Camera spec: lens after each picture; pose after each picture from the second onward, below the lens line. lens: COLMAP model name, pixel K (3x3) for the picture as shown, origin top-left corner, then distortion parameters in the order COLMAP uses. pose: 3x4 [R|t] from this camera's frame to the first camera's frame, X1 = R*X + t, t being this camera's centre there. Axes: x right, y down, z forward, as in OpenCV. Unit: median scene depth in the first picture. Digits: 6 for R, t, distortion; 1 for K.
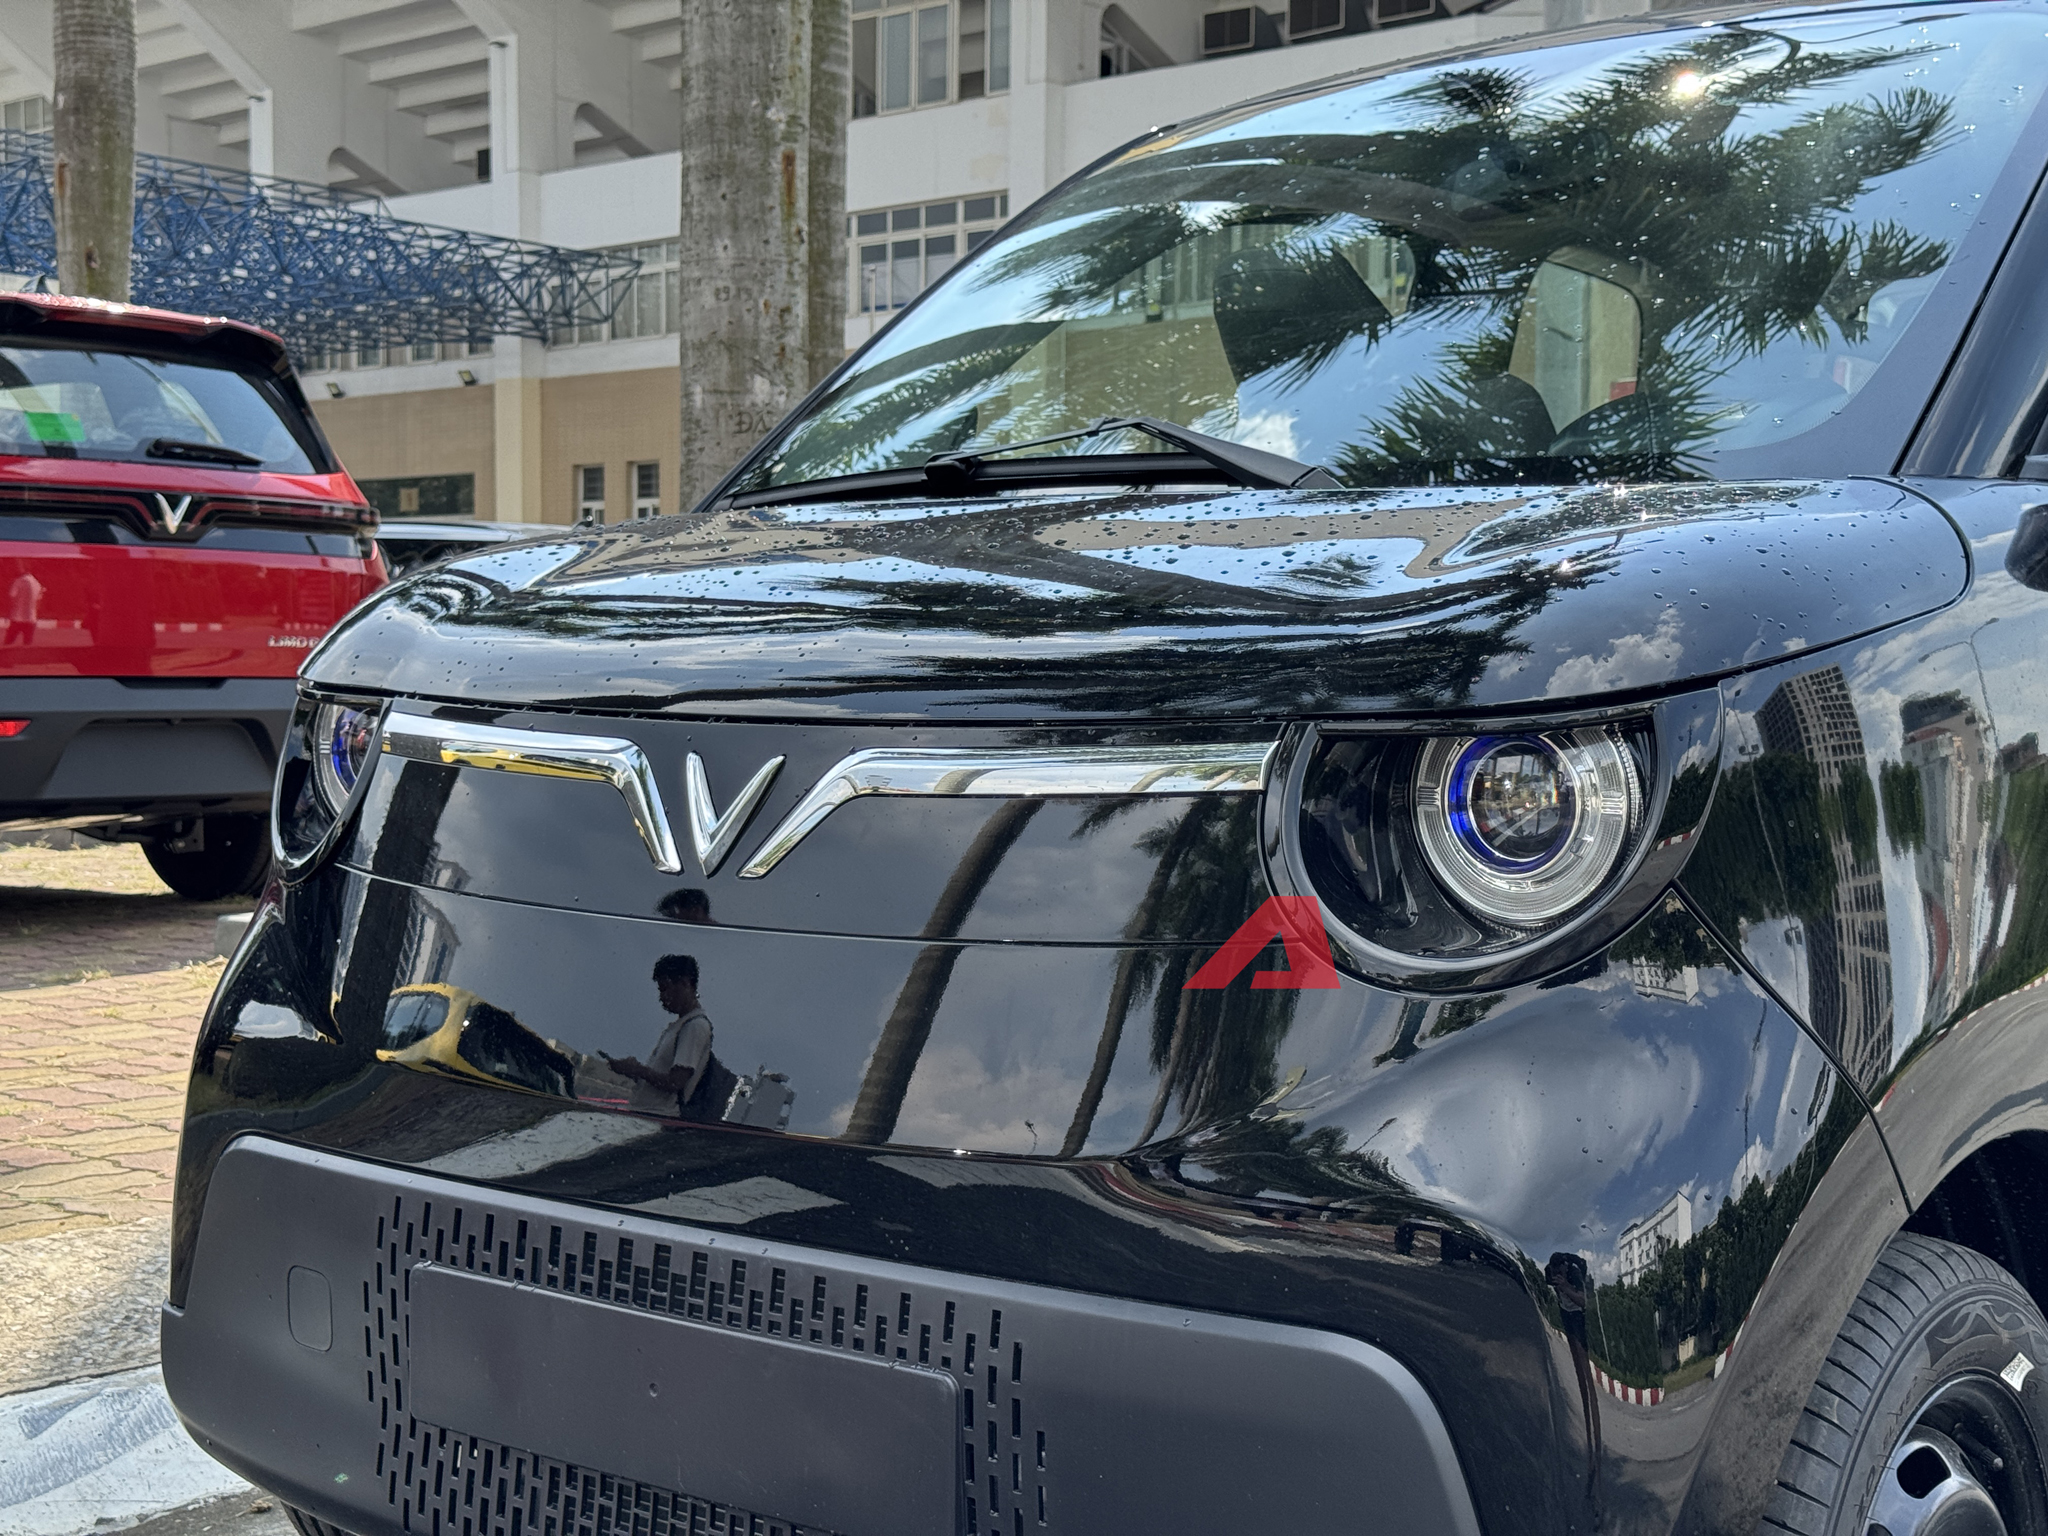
lens RADIAL K [[2869.1, 0, 1012.9], [0, 2869.1, 785.8], [0, 0, 1]] dist [0.105447, 0.000000]
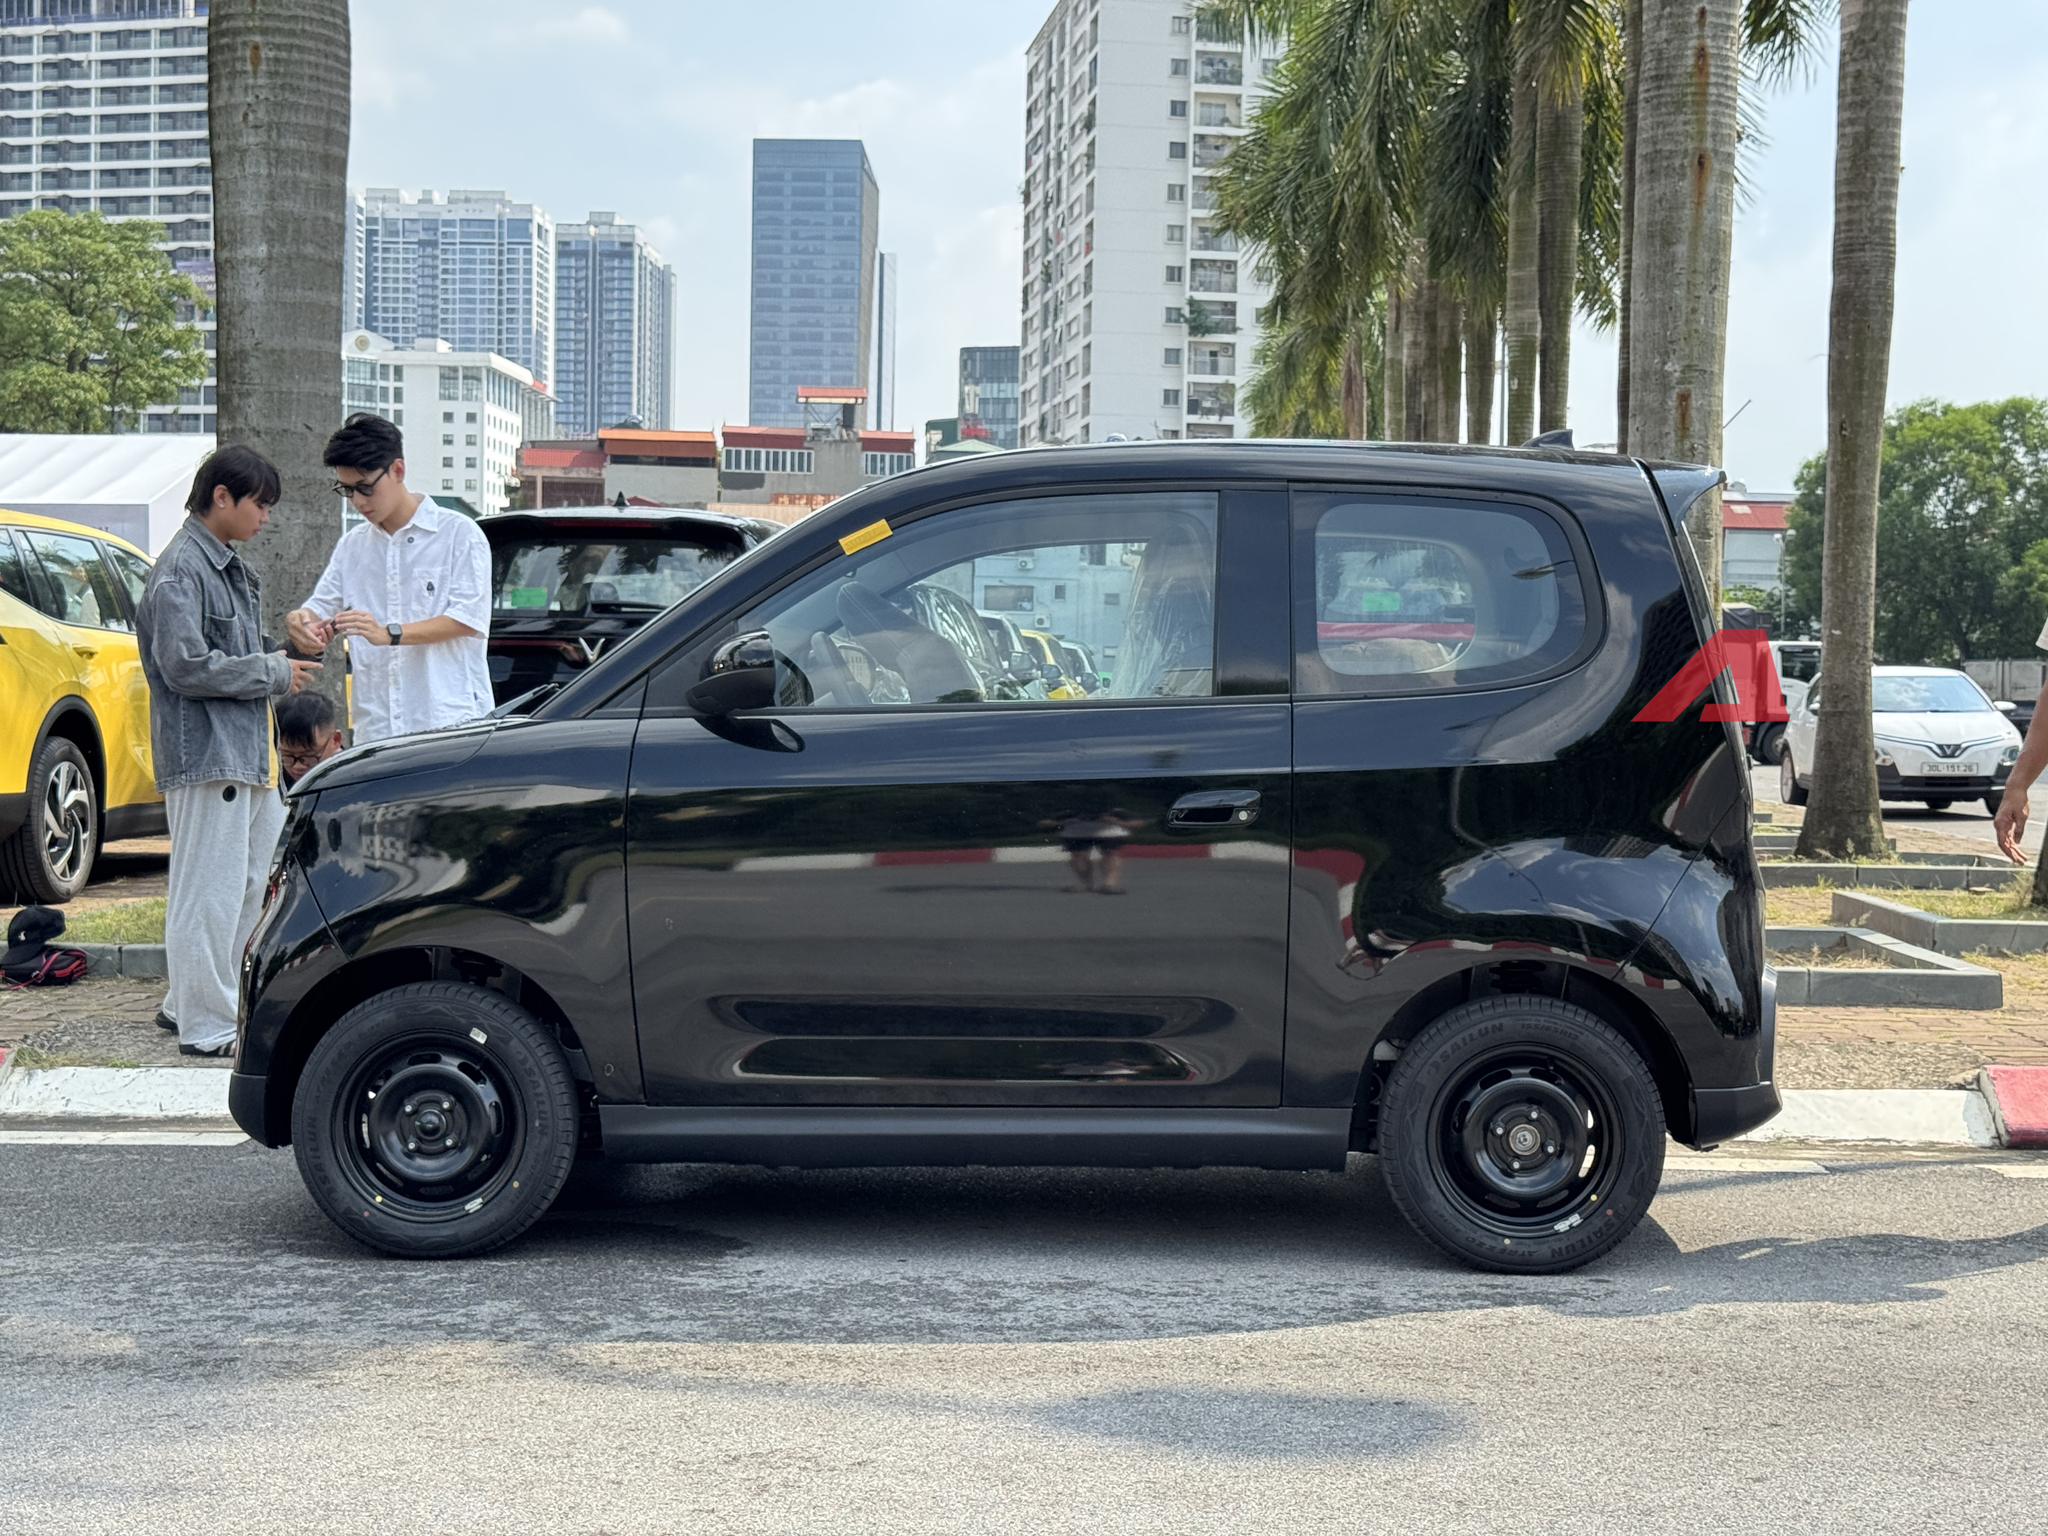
lens RADIAL K [[2869.1, 0, 1029.0], [0, 2869.1, 751.3], [0, 0, 1]] dist [0.105447, 0.000000]
pose [[0.607635, 0.009281, -0.794163, 0.841431], [-0.035090, 0.999269, -0.015170, -0.015075], [0.793441, 0.037085, 0.607516, -0.087235]]
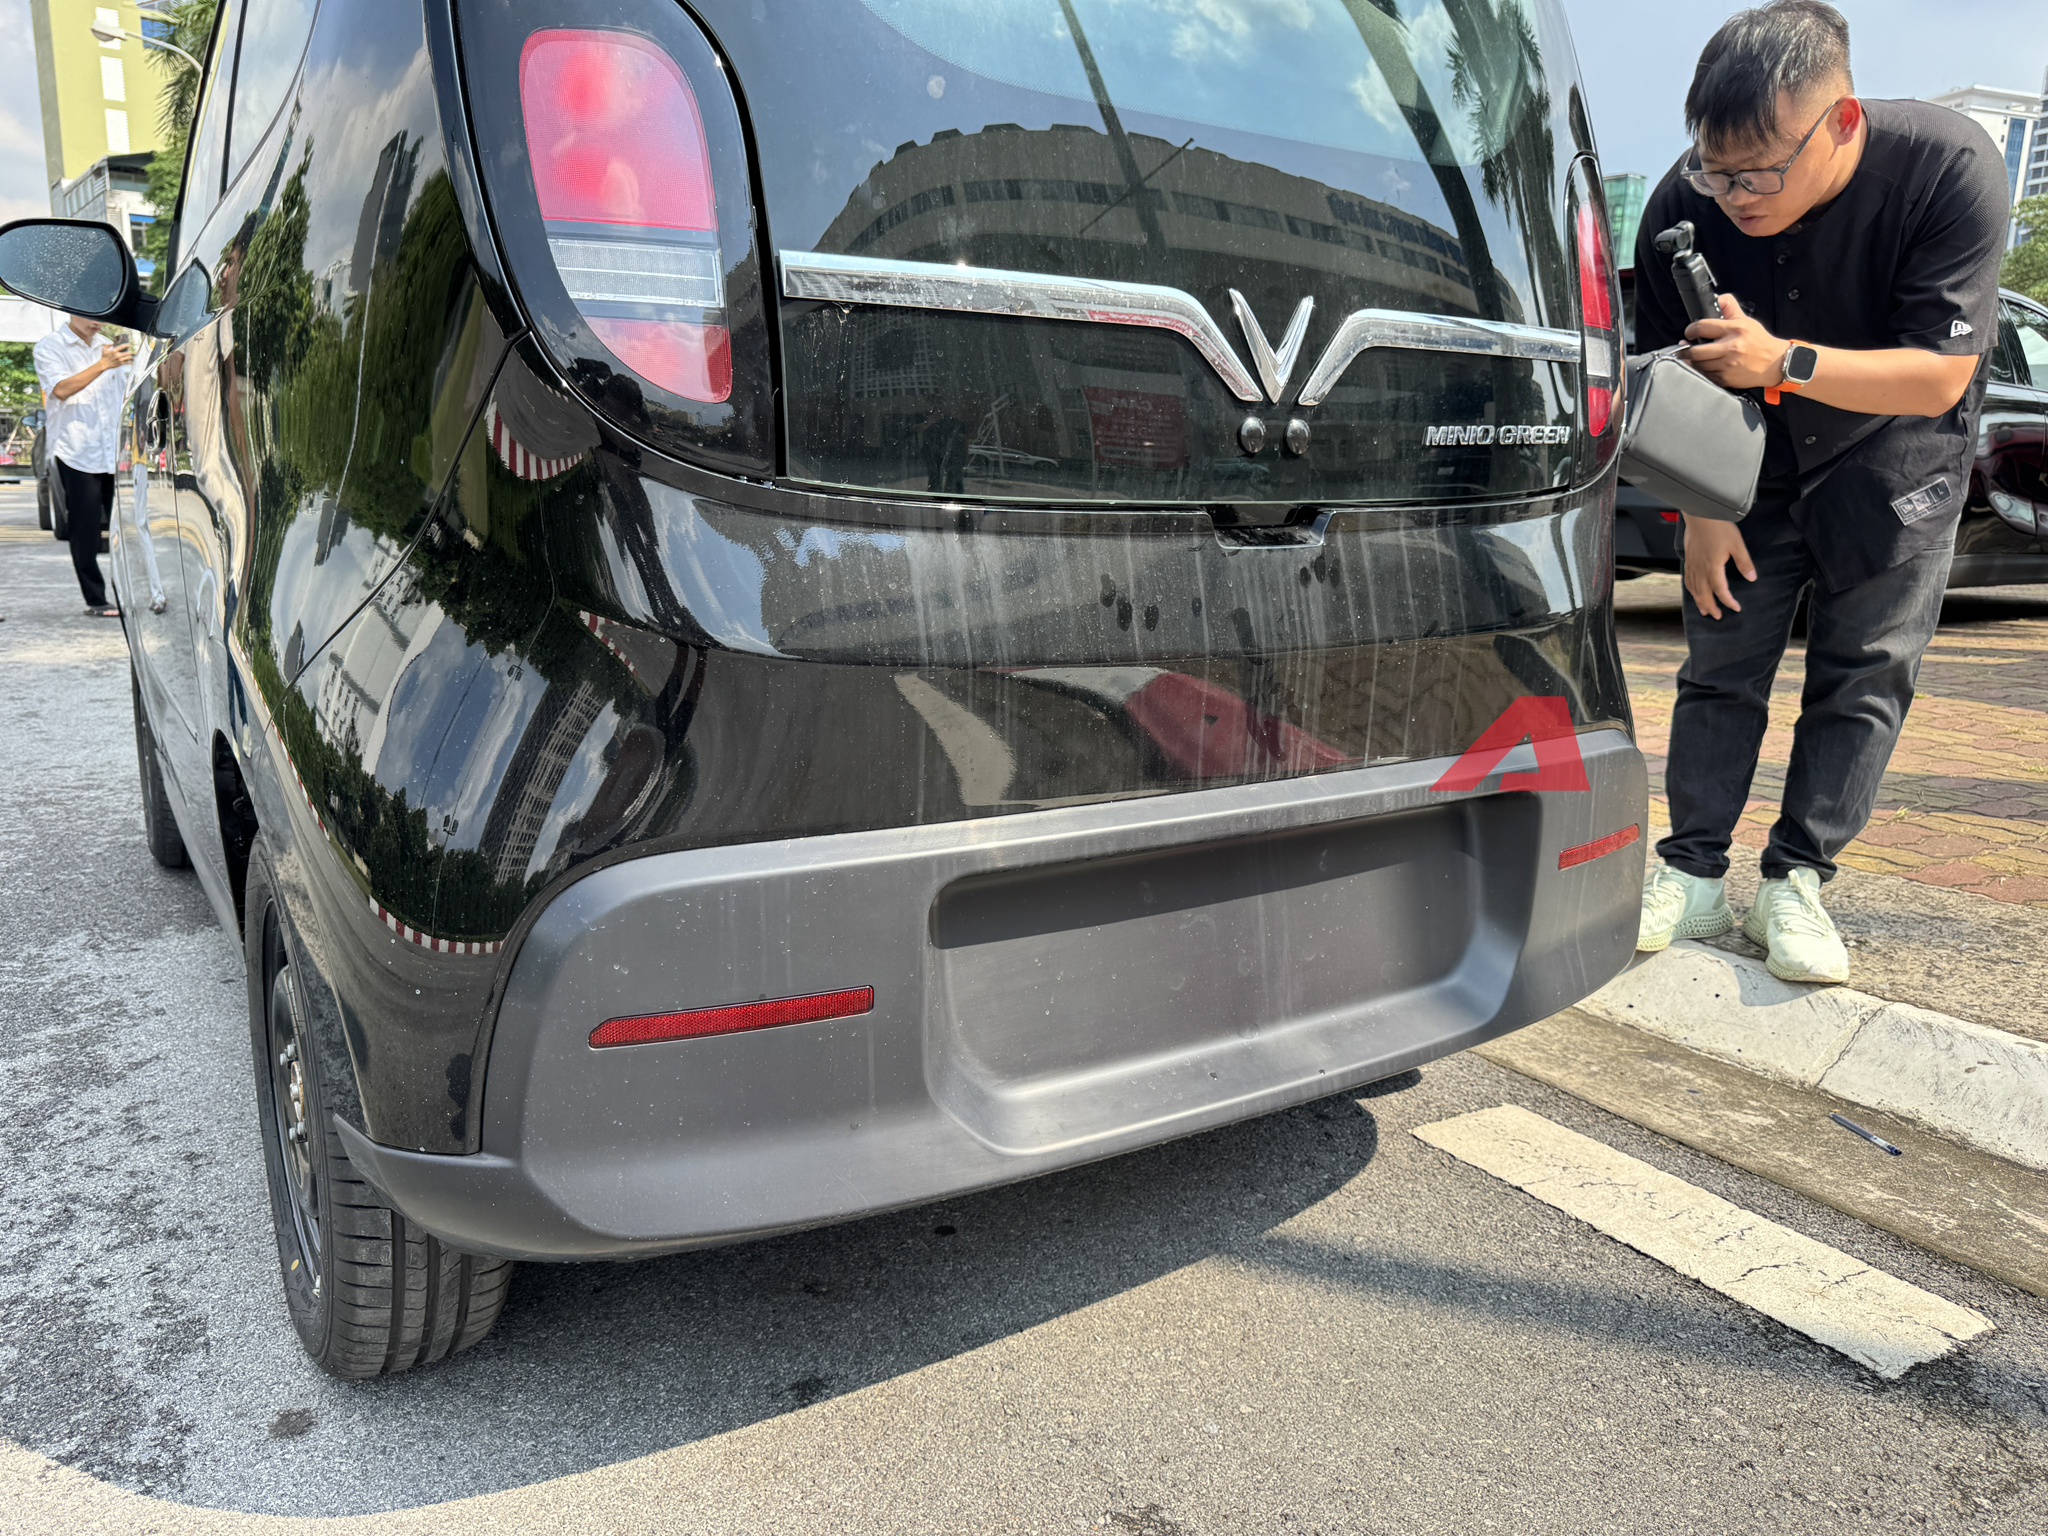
lens RADIAL K [[1461.5, 0, 1017.5], [0, 1461.5, 775.6], [0, 0, 1]] dist [0.012507, -0.020076]
pose [[-0.294370, 0.176240, -0.939301, 0.440185], [-0.057389, 0.977816, 0.201451, -0.013375], [0.953967, 0.113206, -0.277725, 0.664122]]
